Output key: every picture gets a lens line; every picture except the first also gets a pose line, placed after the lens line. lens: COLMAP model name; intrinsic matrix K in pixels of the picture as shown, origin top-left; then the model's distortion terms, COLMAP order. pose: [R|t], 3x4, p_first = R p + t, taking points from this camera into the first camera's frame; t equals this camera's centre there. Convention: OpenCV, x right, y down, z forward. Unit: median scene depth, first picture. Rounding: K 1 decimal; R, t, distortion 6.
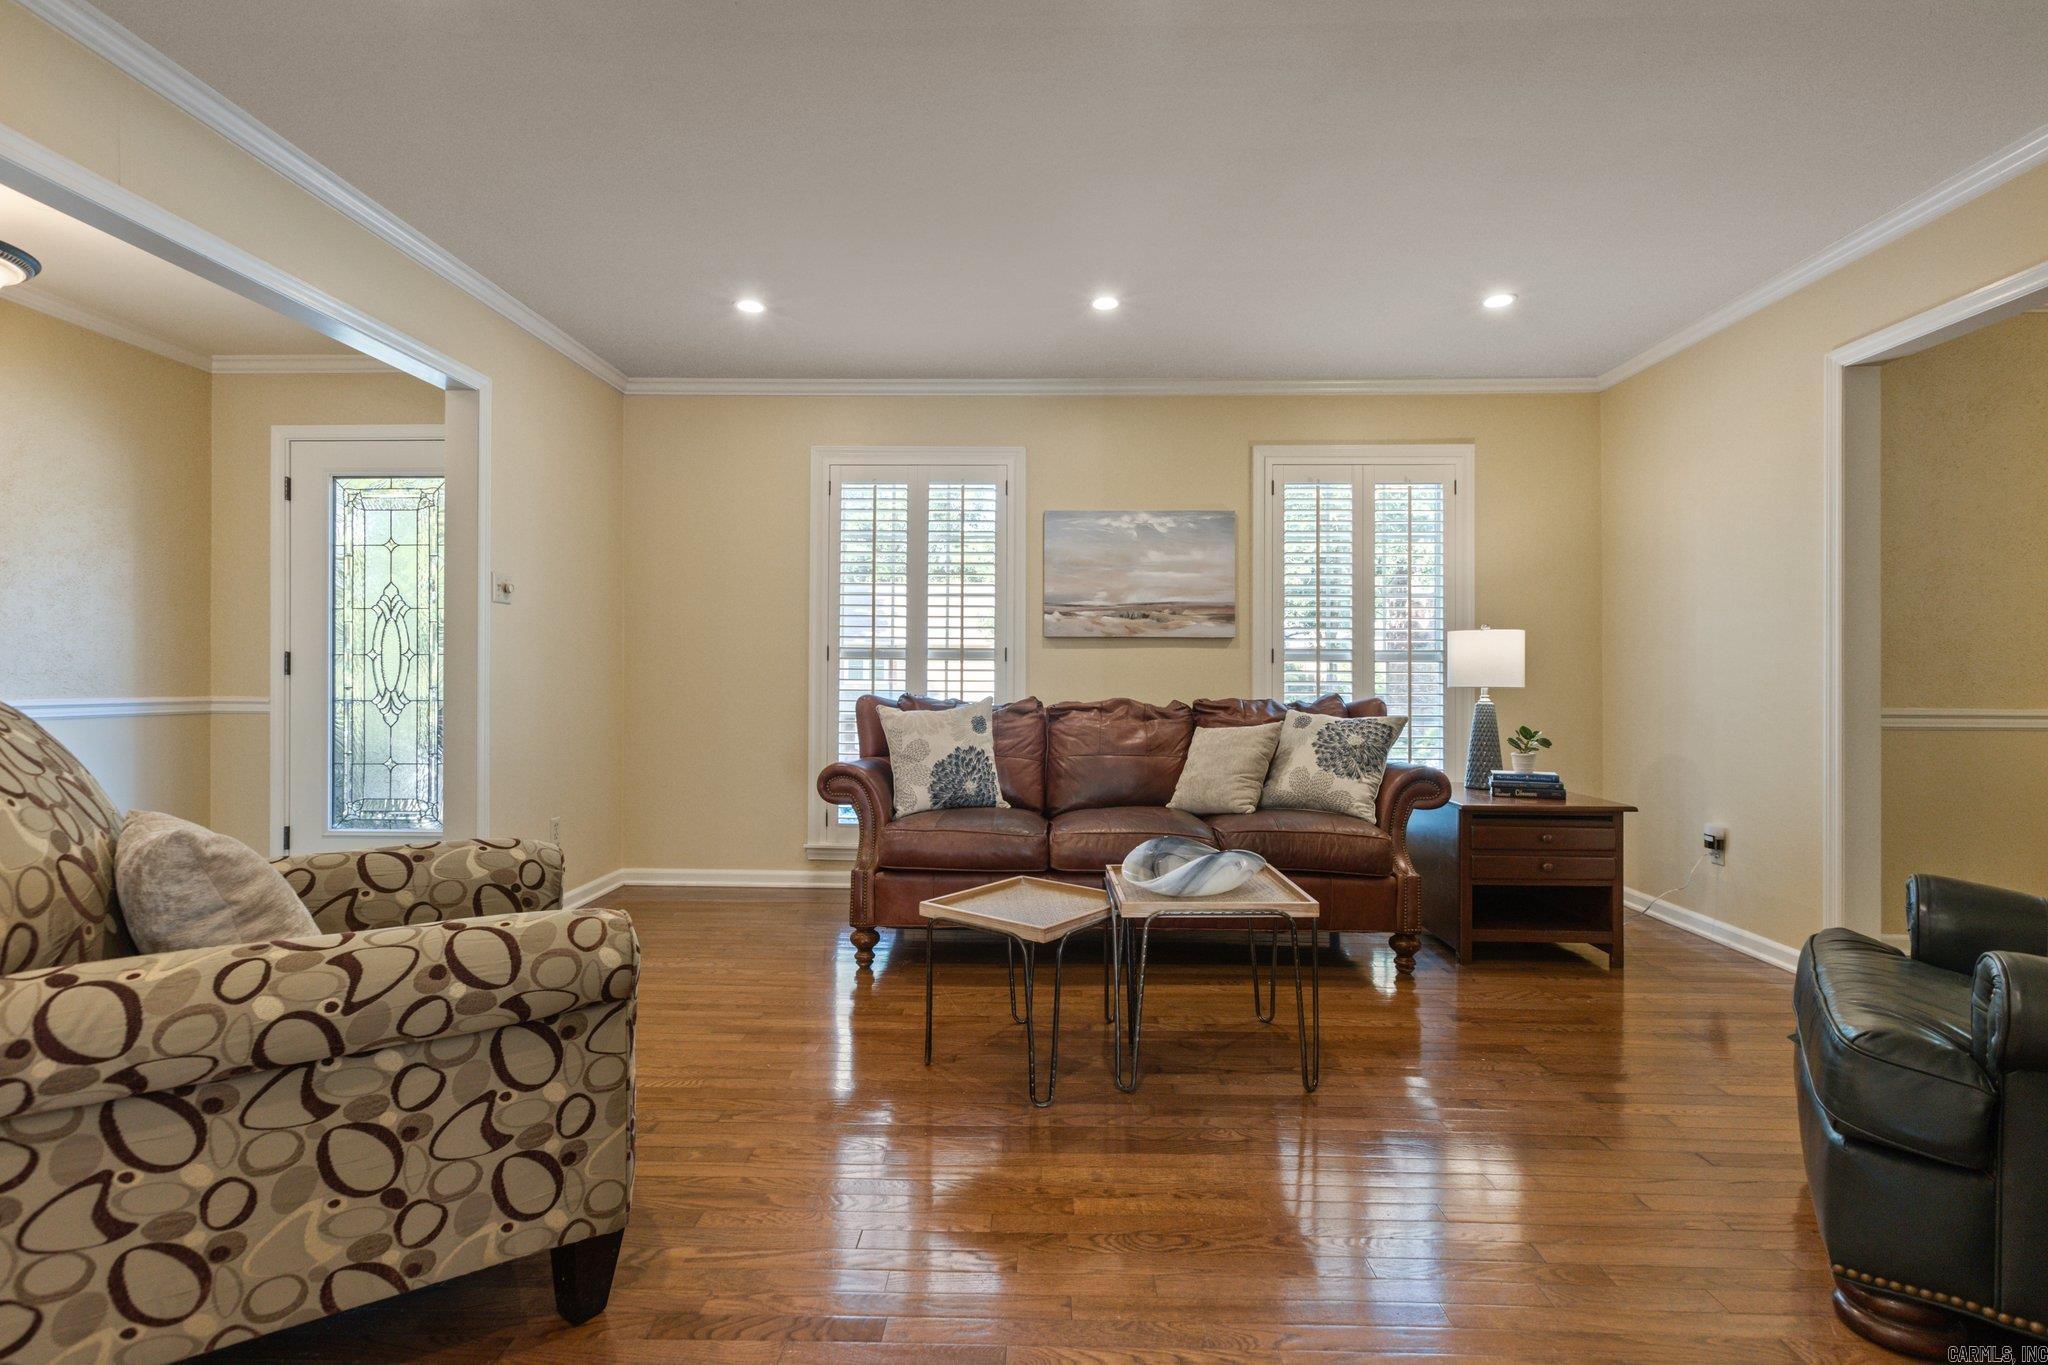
lens RADIAL K [[933.1, 0, 1027.5], [0, 933.1, 678.8], [0, 0, 1]] dist [0.004848, -0.000958]
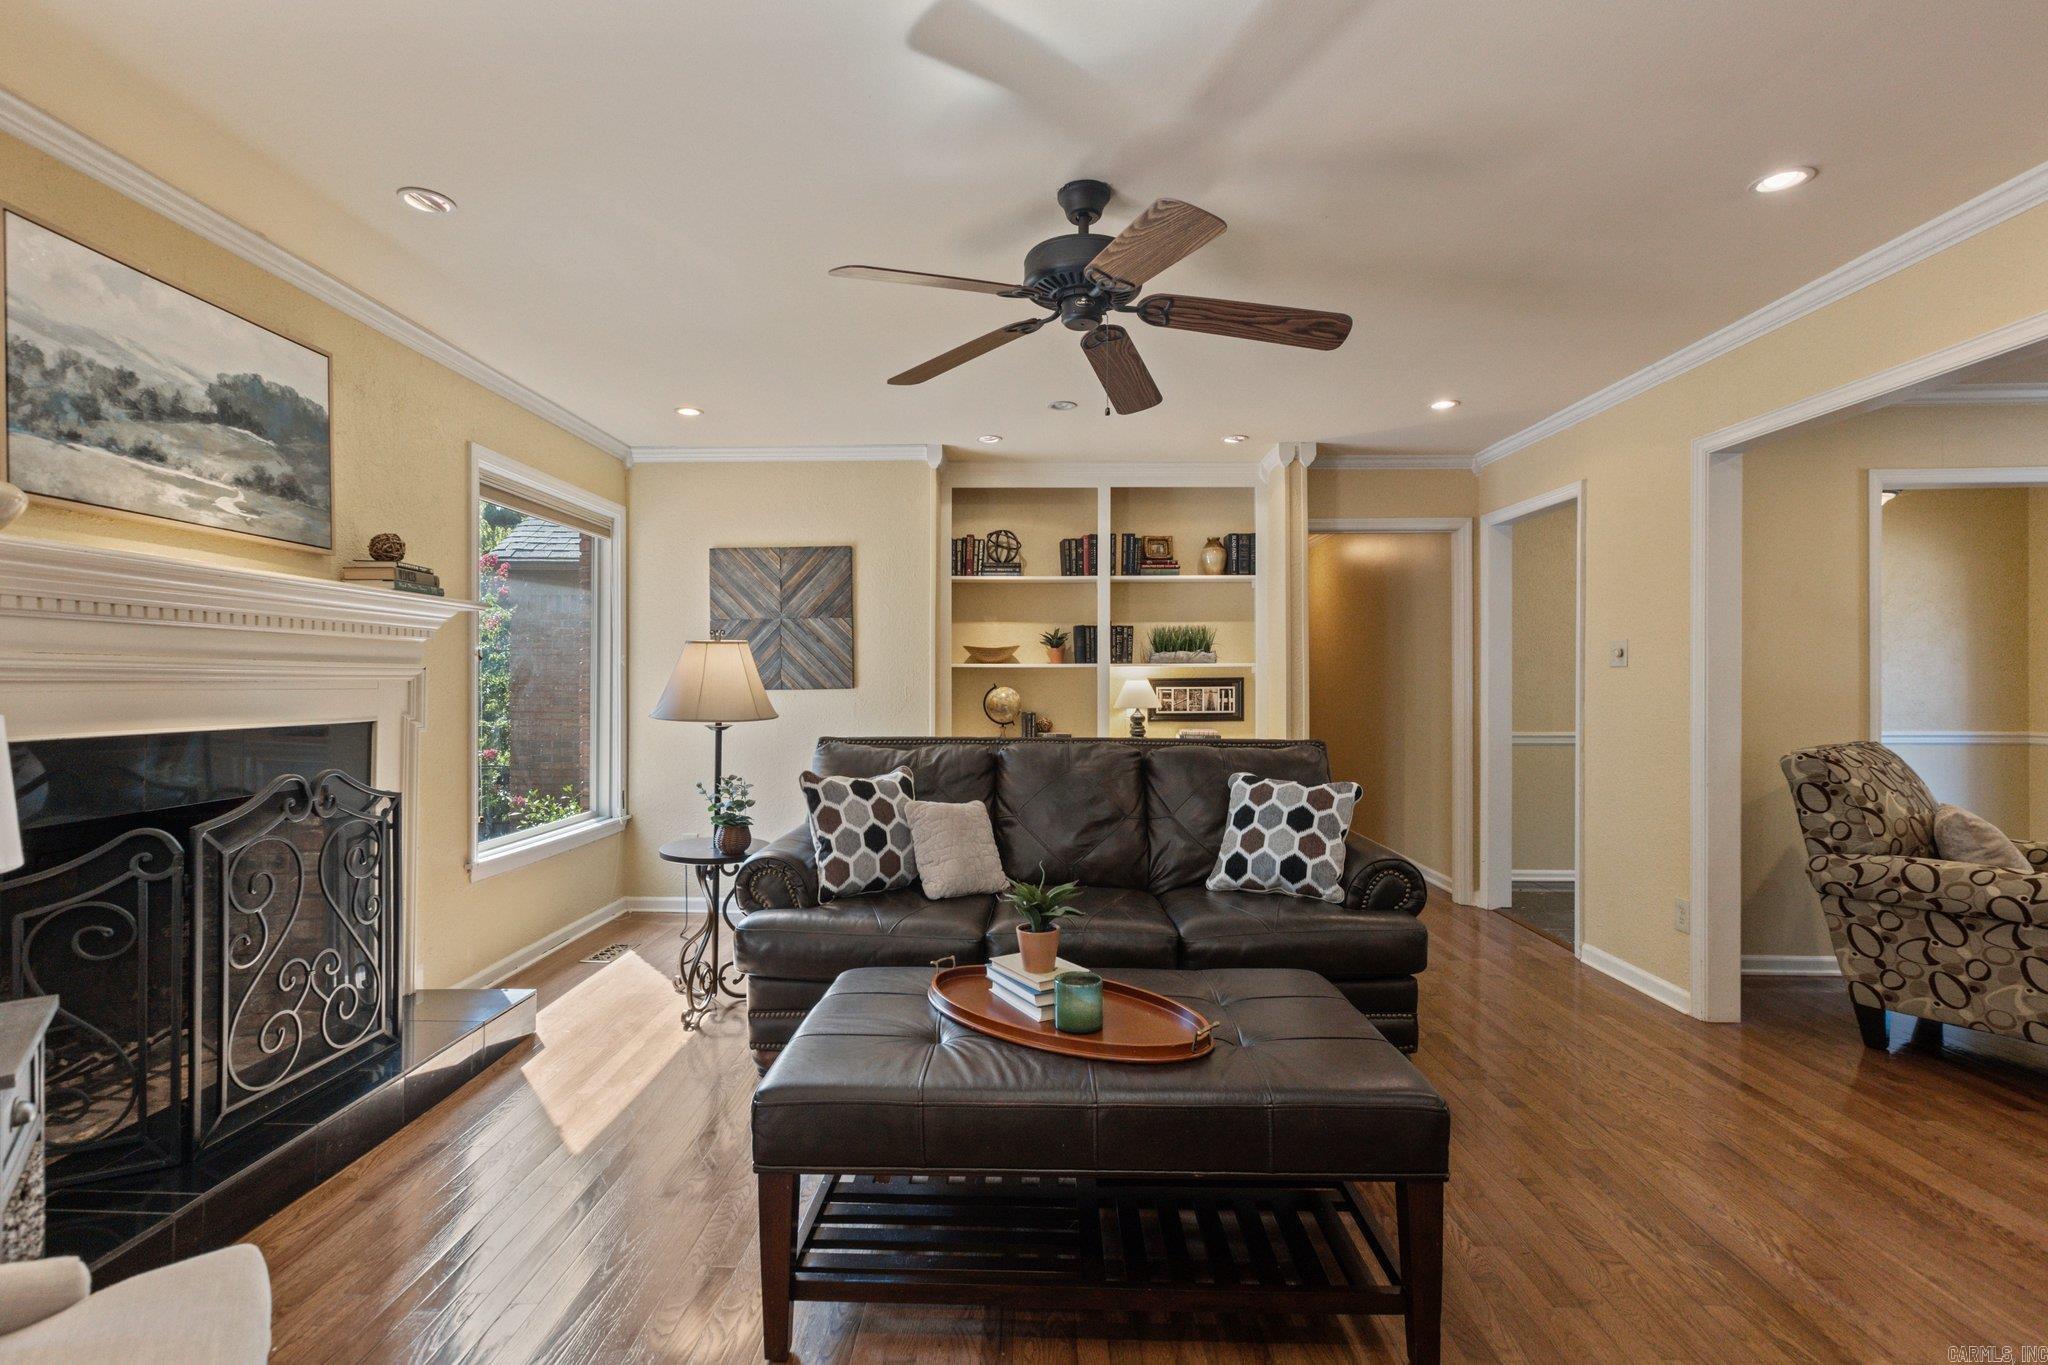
lens RADIAL K [[933.1, 0, 1016.4], [0, 933.1, 684.4], [0, 0, 1]] dist [0.004848, -0.000958]
pose [[-0.001844, -0.000780, -0.999998, 0.438677], [0.004371, 0.999990, -0.000788, -0.051294], [0.999989, -0.004372, -0.001841, -0.411589]]
